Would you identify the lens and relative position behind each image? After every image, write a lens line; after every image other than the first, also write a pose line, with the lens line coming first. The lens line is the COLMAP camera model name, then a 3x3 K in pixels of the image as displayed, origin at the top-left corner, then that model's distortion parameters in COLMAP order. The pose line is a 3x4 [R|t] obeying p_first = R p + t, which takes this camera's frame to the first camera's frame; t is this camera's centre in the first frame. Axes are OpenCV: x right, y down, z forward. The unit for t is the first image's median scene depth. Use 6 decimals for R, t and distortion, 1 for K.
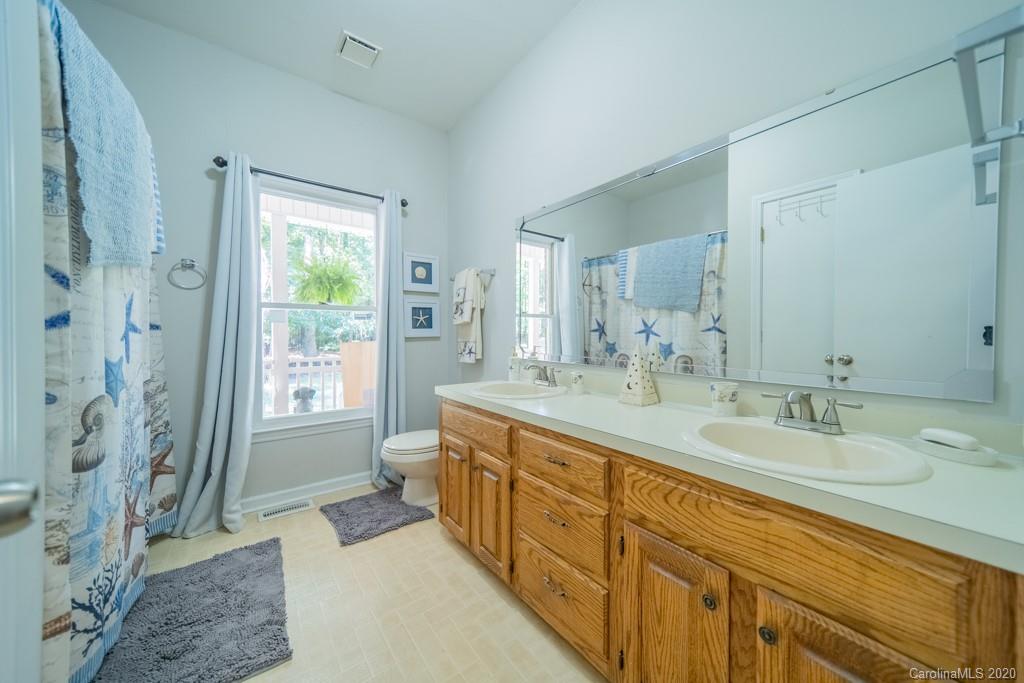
lens RADIAL K [[365.5, 0, 510.5], [0, 365.5, 340.9], [0, 0, 1]] dist [0.005325, -0.000221]
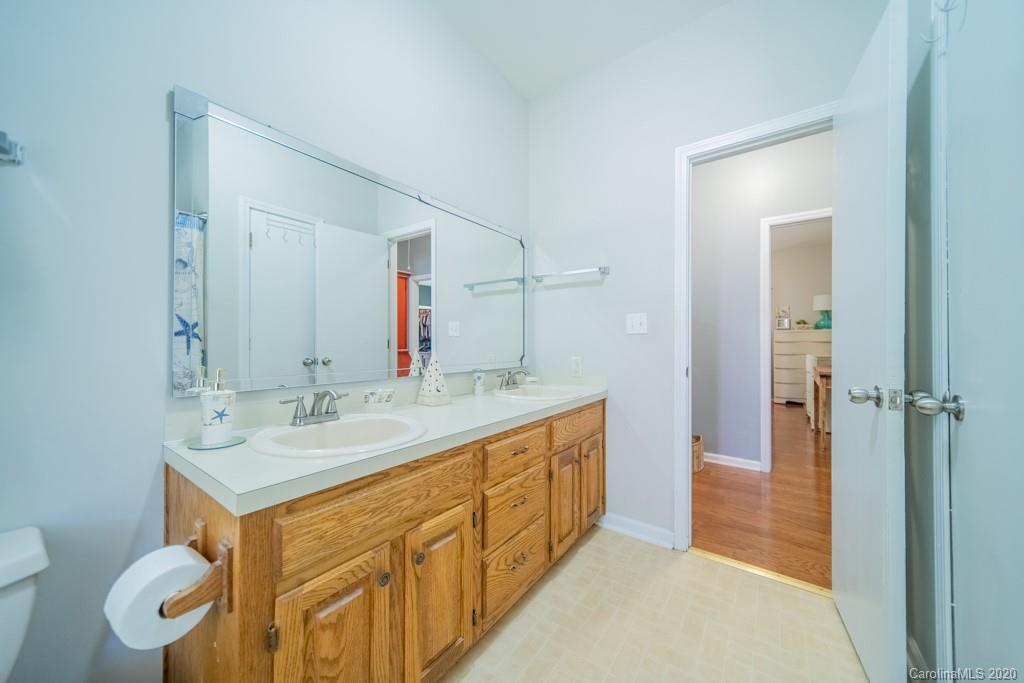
lens RADIAL K [[365.5, 0, 510.5], [0, 365.5, 340.9], [0, 0, 1]] dist [0.005325, -0.000221]
pose [[-0.313354, 0.005778, 0.949619, -0.792807], [0.009803, 0.999948, -0.002849, -0.018627], [-0.949586, 0.008416, -0.313394, 1.126350]]
